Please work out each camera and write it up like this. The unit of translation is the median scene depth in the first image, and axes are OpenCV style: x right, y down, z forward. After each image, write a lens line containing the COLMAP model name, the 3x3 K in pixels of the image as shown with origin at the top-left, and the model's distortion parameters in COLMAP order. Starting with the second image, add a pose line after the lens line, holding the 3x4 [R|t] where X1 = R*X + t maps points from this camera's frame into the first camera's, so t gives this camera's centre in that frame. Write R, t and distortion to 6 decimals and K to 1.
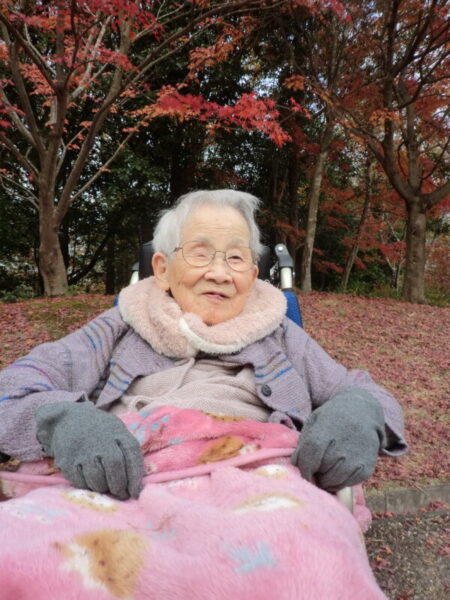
lens RADIAL K [[459.0, 0, 225.7], [0, 459.0, 298.8], [0, 0, 1]] dist [-0.027376, -0.000049]
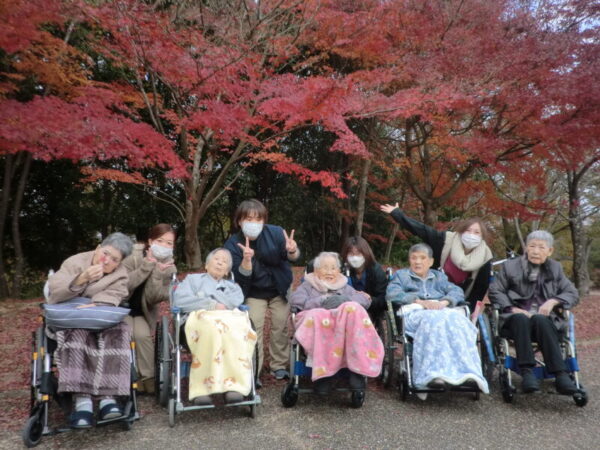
lens RADIAL K [[459.0, 0, 300.8], [0, 459.0, 236.6], [0, 0, 1]] dist [-0.027376, -0.000049]
pose [[0.998891, -0.004190, 0.046906, -0.092473], [0.006632, 0.998624, -0.052024, -0.033796], [-0.046623, 0.052277, 0.997544, -0.591249]]
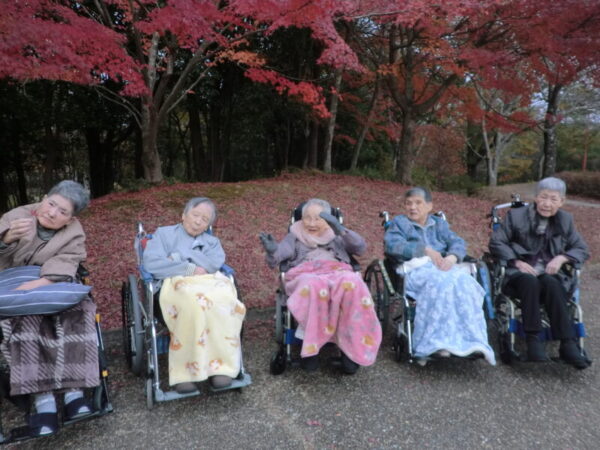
lens RADIAL K [[459.0, 0, 299.5], [0, 459.0, 230.0], [0, 0, 1]] dist [-0.027376, -0.000049]
pose [[0.990720, -0.010629, 0.135500, -0.133424], [-0.013325, 0.984540, 0.174653, -0.120527], [-0.135262, -0.174837, 0.975262, -0.474631]]
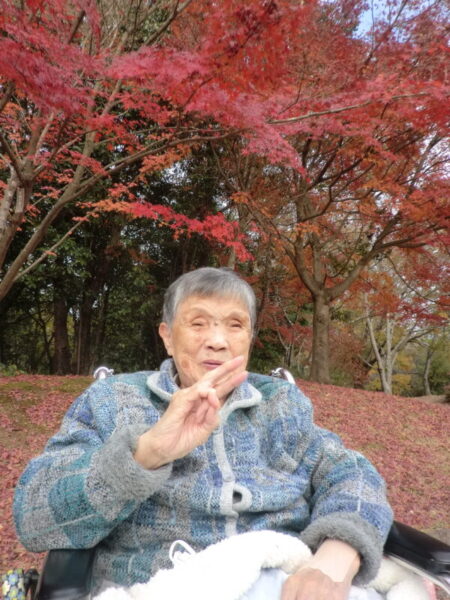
lens RADIAL K [[459.0, 0, 219.2], [0, 459.0, 299.4], [0, 0, 1]] dist [-0.027376, -0.000049]
pose [[0.972123, 0.045522, 0.230008, -0.130091], [-0.008955, 0.987465, -0.157585, -0.018506], [-0.234299, 0.151132, 0.960345, -0.074489]]
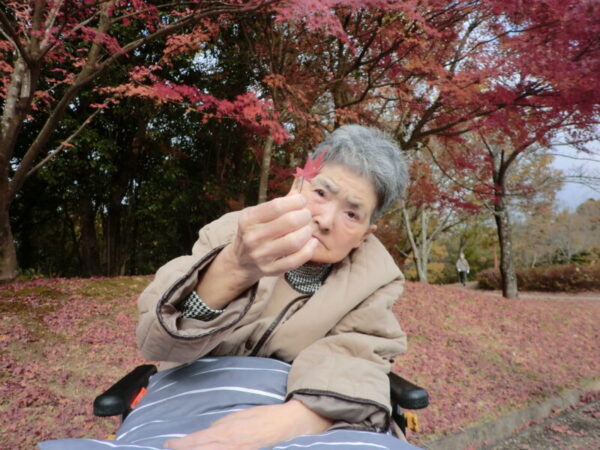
lens RADIAL K [[459.0, 0, 297.9], [0, 459.0, 226.5], [0, 0, 1]] dist [-0.027376, -0.000049]
pose [[0.947988, 0.002886, 0.318294, -0.115418], [0.025730, 0.995992, -0.085663, -0.021844], [-0.317265, 0.089397, 0.944114, -0.021804]]
